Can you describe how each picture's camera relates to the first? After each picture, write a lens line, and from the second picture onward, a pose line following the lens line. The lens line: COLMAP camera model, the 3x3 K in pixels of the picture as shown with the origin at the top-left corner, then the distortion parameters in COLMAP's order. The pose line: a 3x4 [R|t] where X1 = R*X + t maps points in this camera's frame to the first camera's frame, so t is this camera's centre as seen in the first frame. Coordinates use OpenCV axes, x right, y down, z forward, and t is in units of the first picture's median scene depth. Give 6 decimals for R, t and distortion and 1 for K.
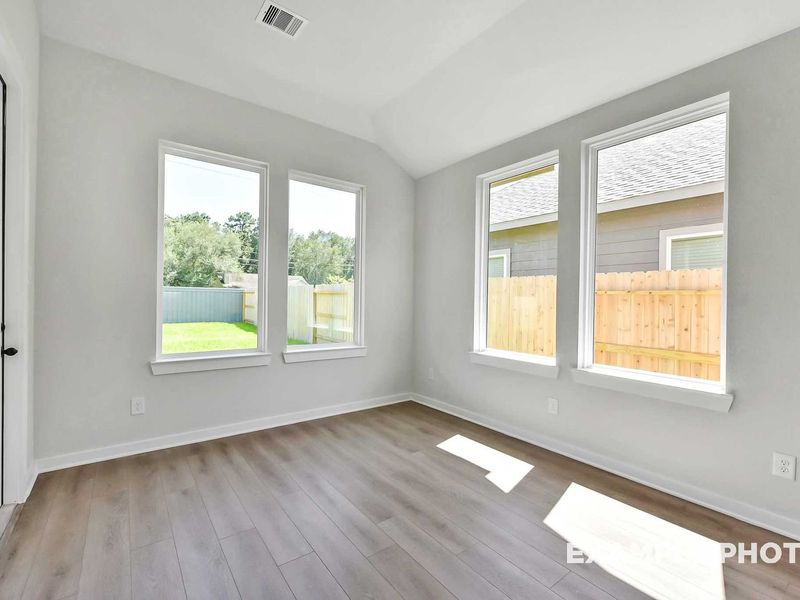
lens RADIAL K [[358.9, 0, 393.7], [0, 358.9, 301.1], [0, 0, 1]] dist [0.002869, 0.000277]
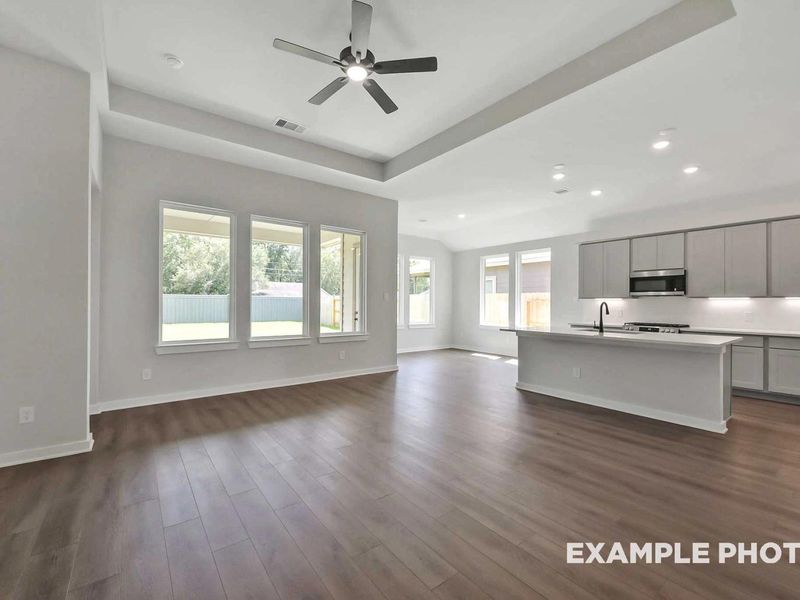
lens RADIAL K [[358.9, 0, 397.3], [0, 358.9, 300.1], [0, 0, 1]] dist [0.002869, 0.000277]
pose [[0.999603, -0.010467, 0.026167, -0.251285], [0.010803, 0.999860, -0.012750, 0.000425], [-0.026030, 0.013028, 0.999576, -0.887698]]
